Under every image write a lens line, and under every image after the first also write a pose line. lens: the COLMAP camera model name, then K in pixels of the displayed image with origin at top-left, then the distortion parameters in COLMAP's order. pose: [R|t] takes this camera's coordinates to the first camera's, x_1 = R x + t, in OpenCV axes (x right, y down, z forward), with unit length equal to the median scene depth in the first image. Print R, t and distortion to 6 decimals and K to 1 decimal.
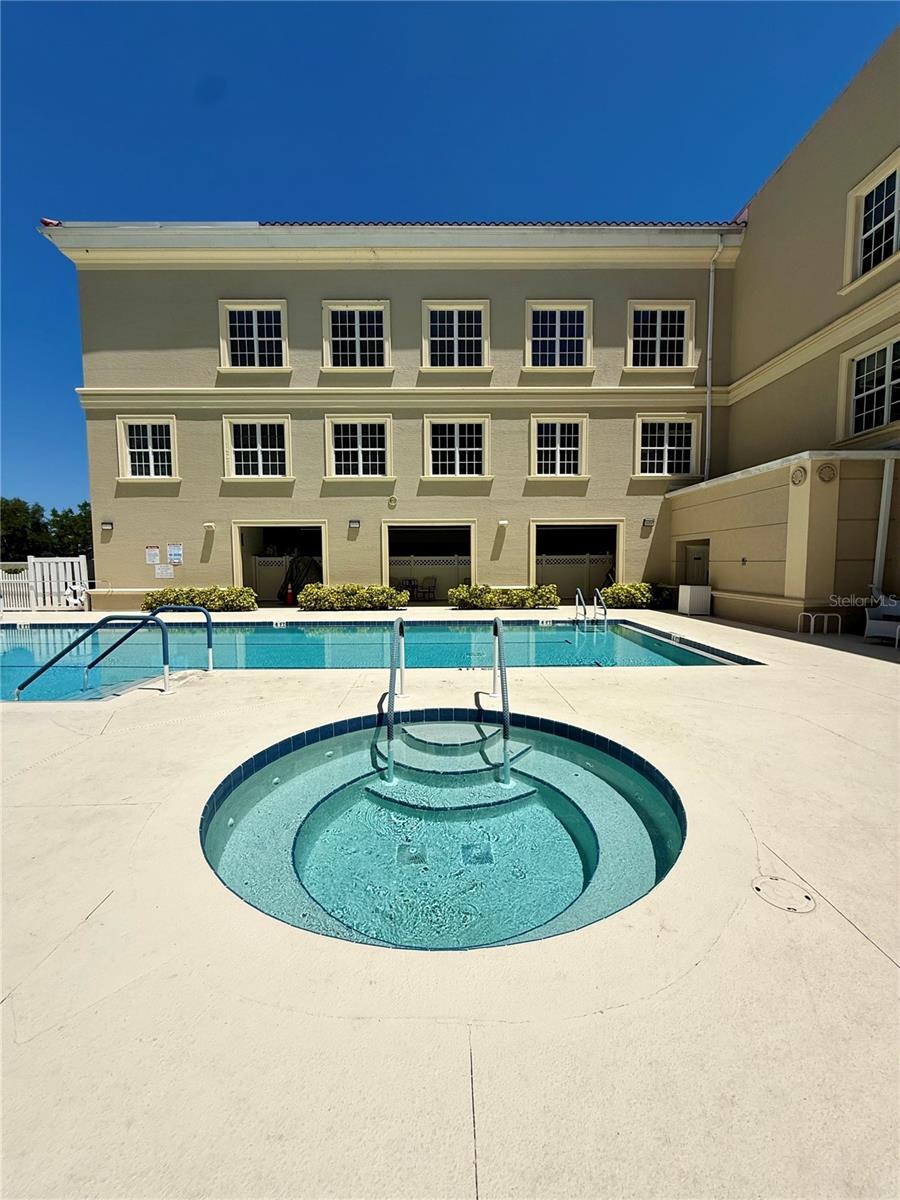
lens RADIAL K [[488.1, 0, 451.3], [0, 488.1, 596.2], [0, 0, 1]] dist [0.000658, 0.000115]
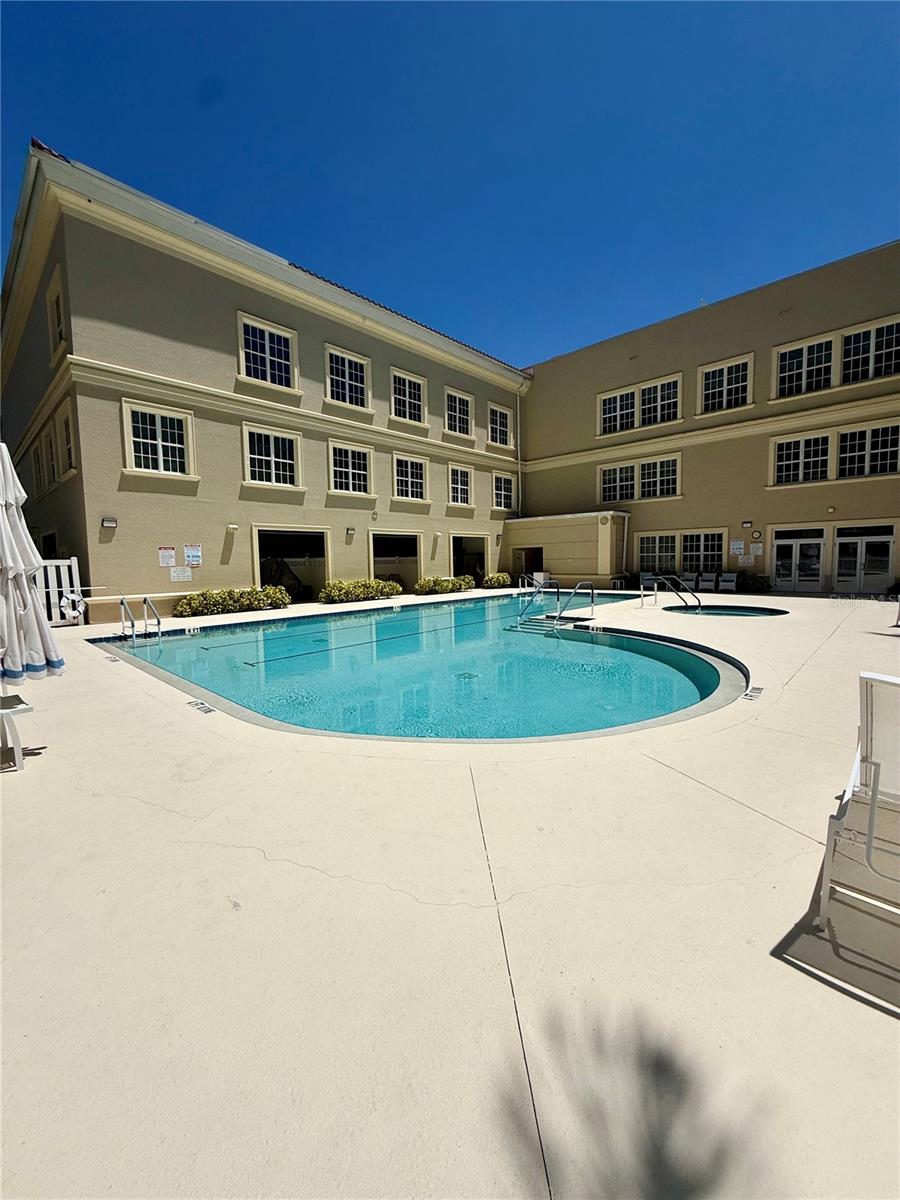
lens RADIAL K [[477.5, 0, 450.1], [0, 477.5, 596.5], [0, 0, 1]] dist [-0.001111, 0.000182]
pose [[0.696682, -0.061496, 0.714739, -0.889547], [0.065691, 0.997602, 0.021802, 0.006053], [-0.714366, 0.031762, 0.699051, -0.010837]]
